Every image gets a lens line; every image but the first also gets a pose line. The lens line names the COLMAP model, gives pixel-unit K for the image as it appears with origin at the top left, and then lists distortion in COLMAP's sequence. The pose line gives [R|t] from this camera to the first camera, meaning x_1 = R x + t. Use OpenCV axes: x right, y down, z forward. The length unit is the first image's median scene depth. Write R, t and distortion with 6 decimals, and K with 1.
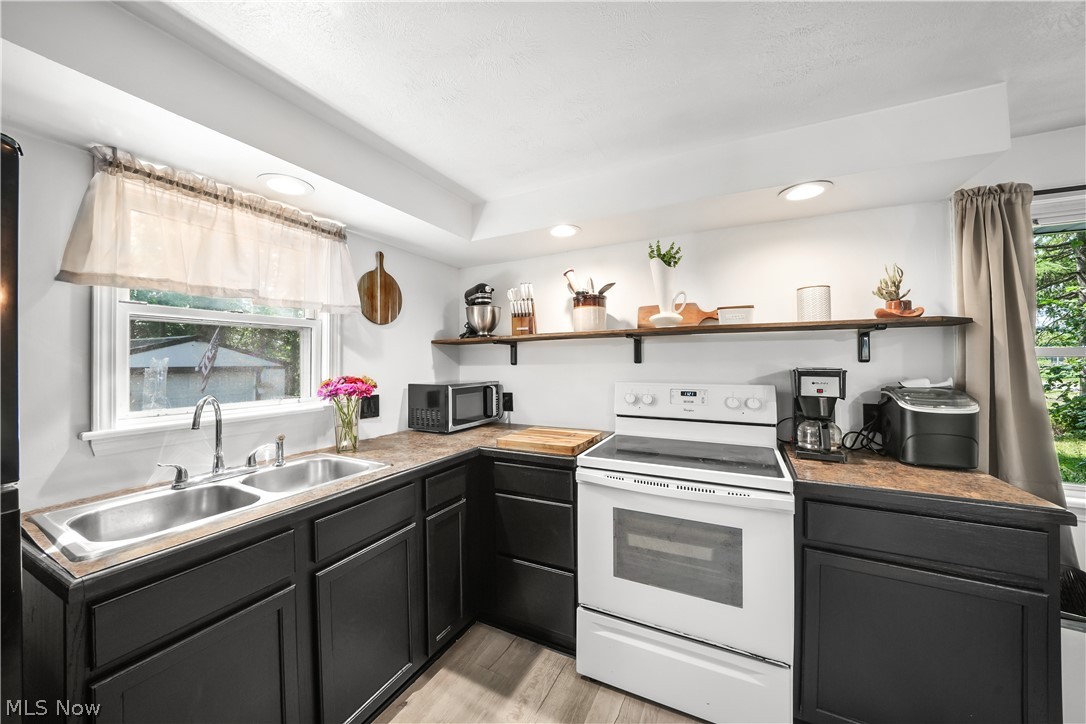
lens RADIAL K [[372.4, 0, 538.9], [0, 372.4, 354.9], [0, 0, 1]] dist [-0.020936, 0.001289]
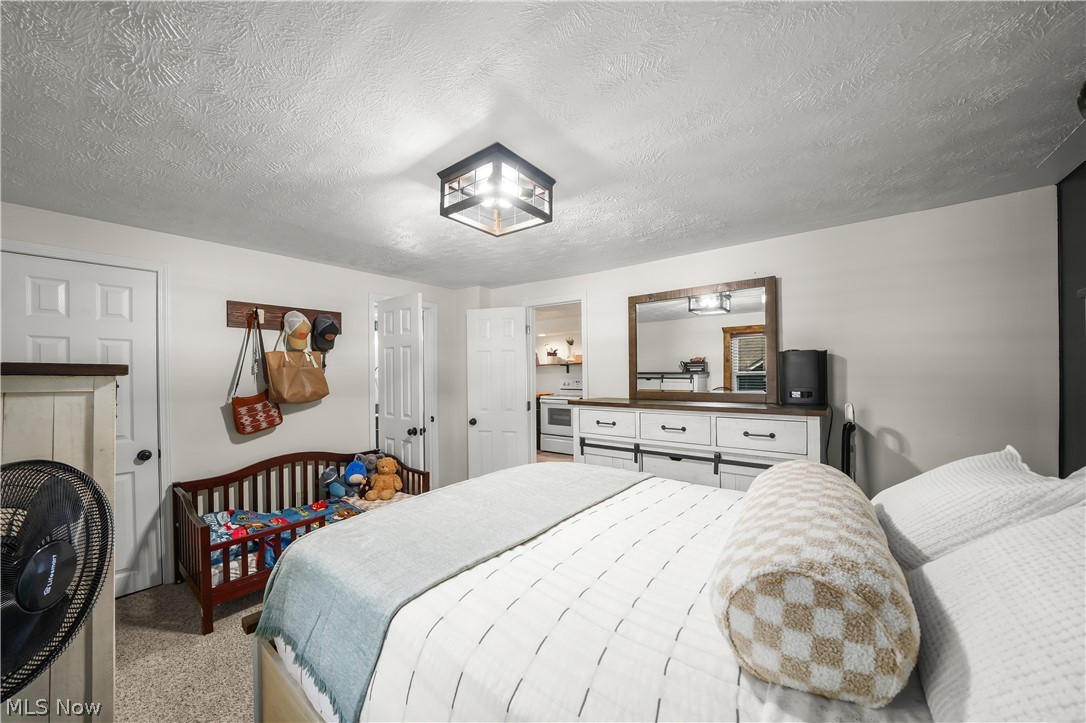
lens RADIAL K [[372.4, 0, 542.8], [0, 372.4, 370.1], [0, 0, 1]] dist [-0.020936, 0.001289]
pose [[0.981998, -0.006443, -0.188783, 0.912876], [0.008146, 0.999933, 0.008251, -0.045150], [0.188717, -0.009640, 0.981984, -3.019673]]
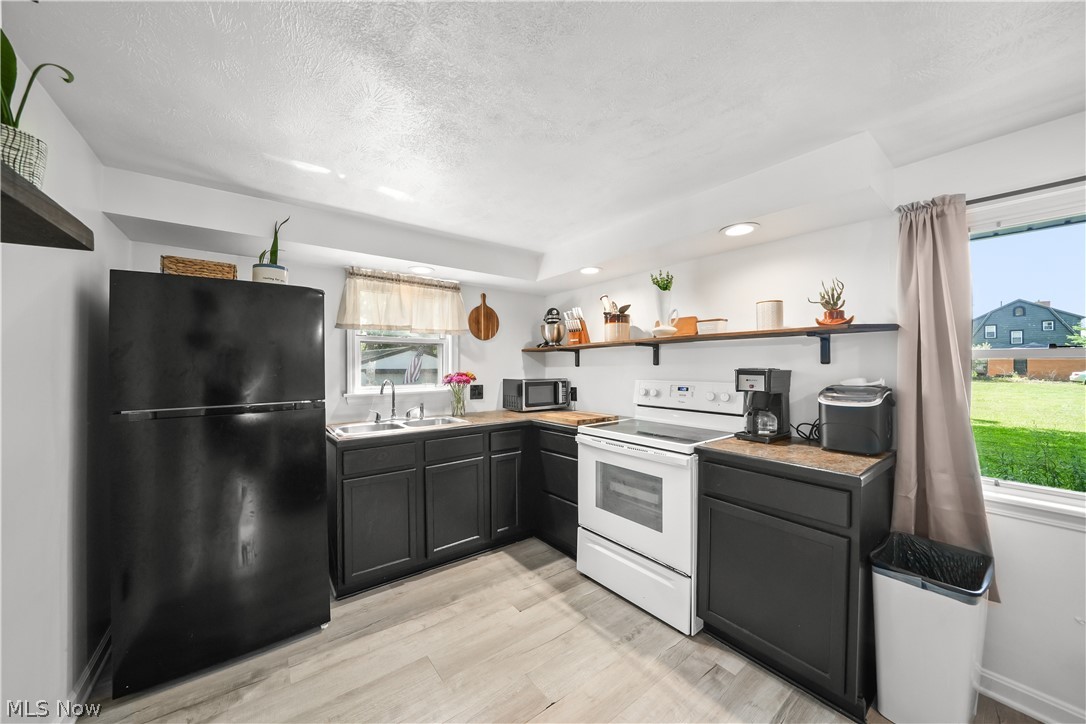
lens RADIAL K [[372.4, 0, 548.5], [0, 372.4, 363.7], [0, 0, 1]] dist [-0.020936, 0.001289]
pose [[0.911906, 0.000087, -0.410399, 0.626345], [0.003676, 0.999958, 0.008381, 0.007122], [0.410382, -0.009151, 0.911868, -0.430257]]
